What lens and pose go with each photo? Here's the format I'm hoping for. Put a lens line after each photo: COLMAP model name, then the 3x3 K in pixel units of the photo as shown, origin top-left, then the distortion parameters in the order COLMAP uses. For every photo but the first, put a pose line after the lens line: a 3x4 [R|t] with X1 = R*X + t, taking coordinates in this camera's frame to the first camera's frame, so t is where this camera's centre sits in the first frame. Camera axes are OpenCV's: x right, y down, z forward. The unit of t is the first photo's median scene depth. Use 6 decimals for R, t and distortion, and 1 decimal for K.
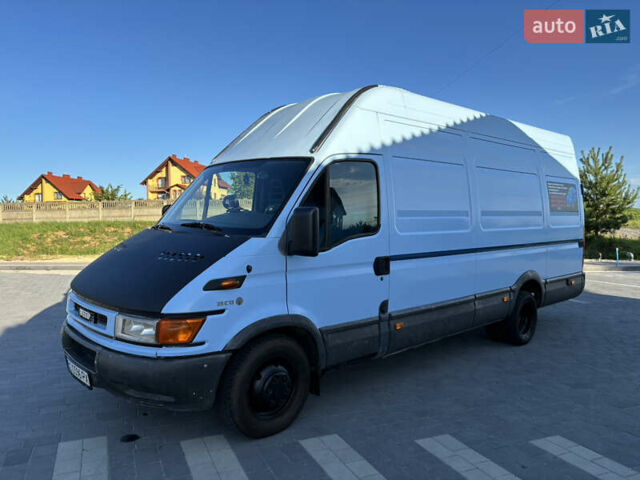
lens RADIAL K [[497.7, 0, 320.0], [0, 497.7, 240.0], [0, 0, 1]] dist [0.003830, 0.000720]
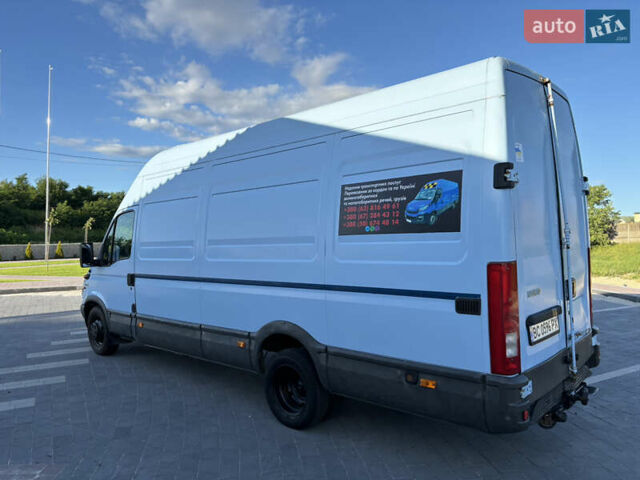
lens RADIAL K [[497.7, 0, 320.0], [0, 497.7, 240.0], [0, 0, 1]] dist [0.003830, 0.000720]
pose [[0.057752, -0.003959, -0.998323, 1.378172], [-0.026763, 0.999627, -0.005513, -0.062356], [0.997972, 0.027036, 0.057624, 1.228545]]
